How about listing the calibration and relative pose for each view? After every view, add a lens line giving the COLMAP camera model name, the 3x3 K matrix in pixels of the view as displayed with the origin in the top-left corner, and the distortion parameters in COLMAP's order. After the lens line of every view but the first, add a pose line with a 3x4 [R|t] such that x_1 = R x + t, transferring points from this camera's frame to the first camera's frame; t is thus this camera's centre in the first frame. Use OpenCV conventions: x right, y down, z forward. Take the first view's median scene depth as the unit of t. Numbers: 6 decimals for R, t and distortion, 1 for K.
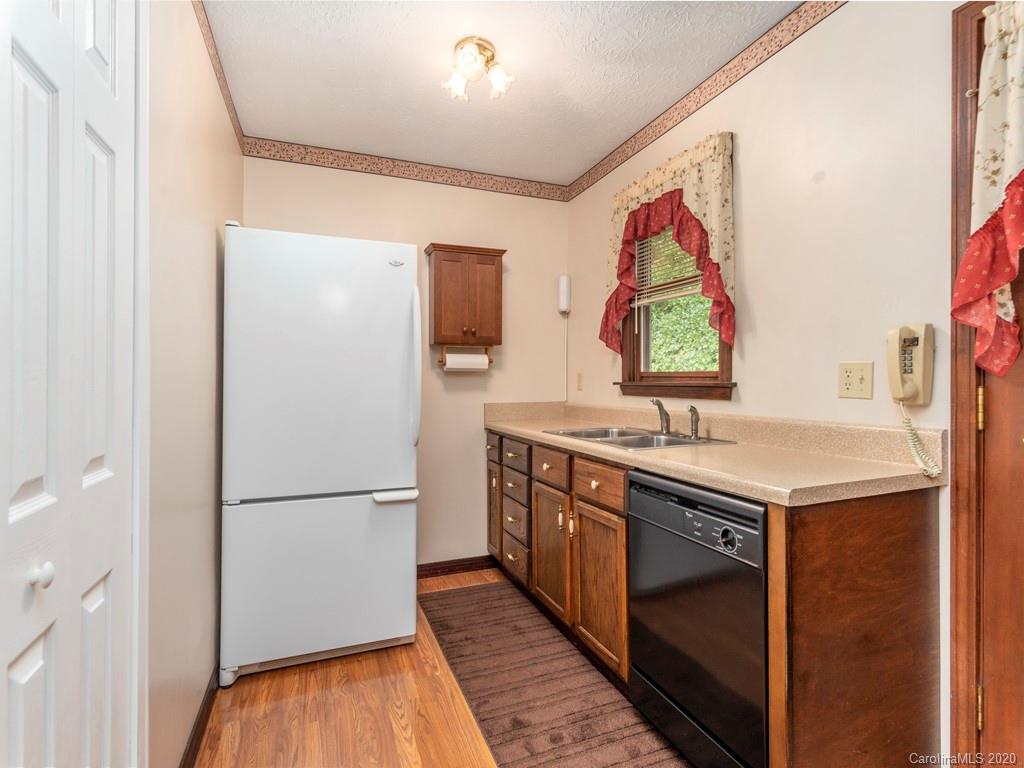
lens RADIAL K [[496.6, 0, 505.9], [0, 496.6, 378.5], [0, 0, 1]] dist [0.001690, 0.000266]
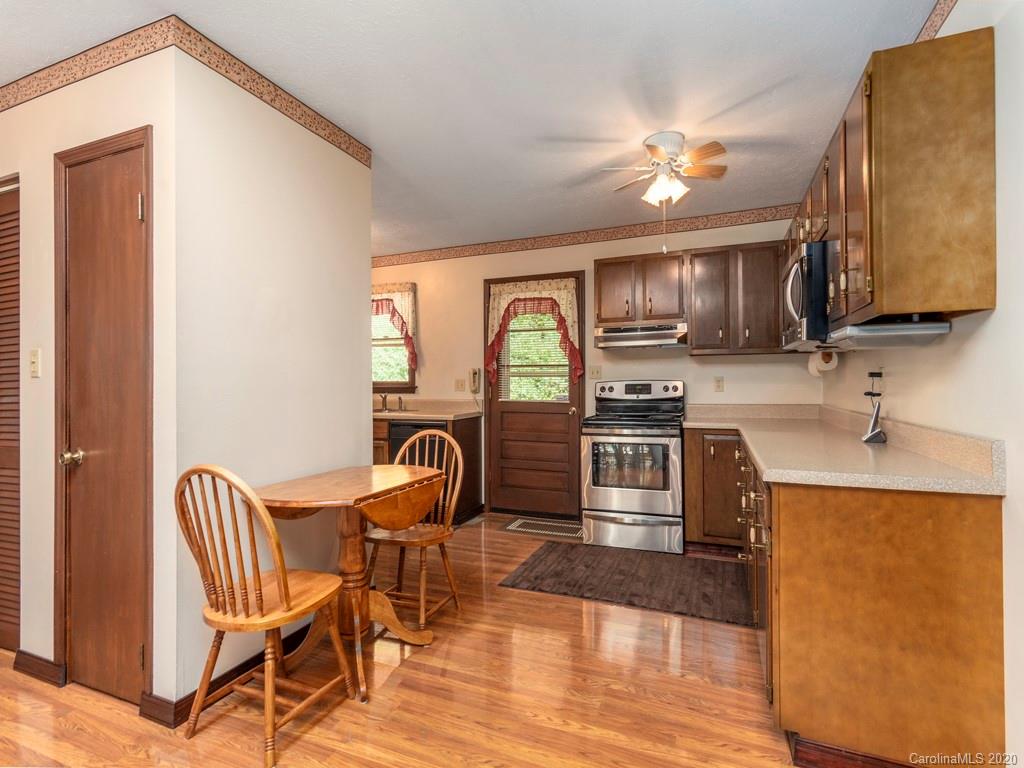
lens RADIAL K [[496.6, 0, 511.6], [0, 496.6, 380.5], [0, 0, 1]] dist [0.001690, 0.000266]
pose [[0.688984, -0.001449, 0.724775, -0.975354], [0.004242, 0.999989, -0.002033, -0.011713], [-0.724764, 0.004475, 0.688983, -1.003340]]
